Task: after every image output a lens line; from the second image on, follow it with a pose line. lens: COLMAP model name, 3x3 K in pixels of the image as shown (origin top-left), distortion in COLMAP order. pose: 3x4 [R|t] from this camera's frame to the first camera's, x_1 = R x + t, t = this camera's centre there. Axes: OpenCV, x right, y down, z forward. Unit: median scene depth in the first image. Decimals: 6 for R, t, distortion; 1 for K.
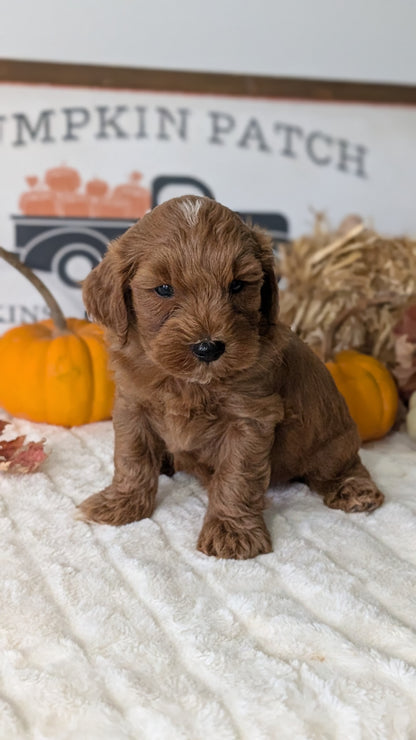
lens RADIAL K [[1046.3, 0, 192.5], [0, 1046.3, 390.6], [0, 0, 1]] dist [0.014314, -0.079242]
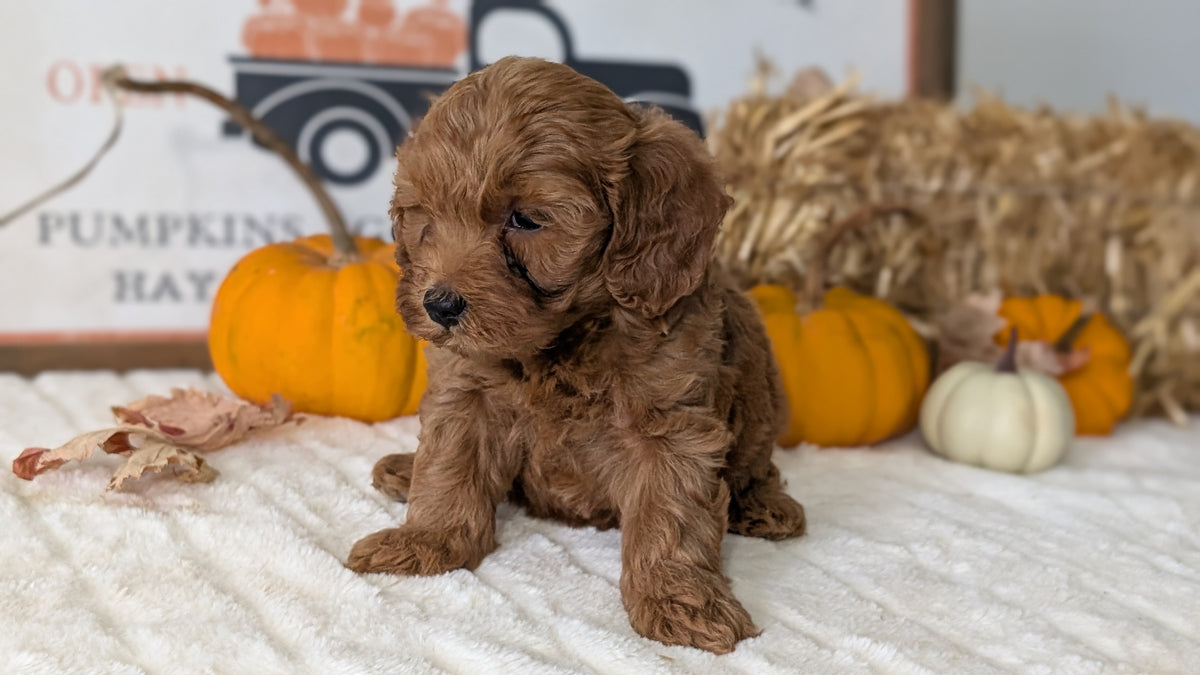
lens RADIAL K [[1696.6, 0, 562.2], [0, 1696.6, 311.4], [0, 0, 1]] dist [0.014314, -0.079242]
pose [[0.987959, -0.009118, 0.154448, -0.136998], [0.018934, 0.997884, -0.062199, 0.028884], [-0.153554, 0.064374, 0.986041, 0.084142]]
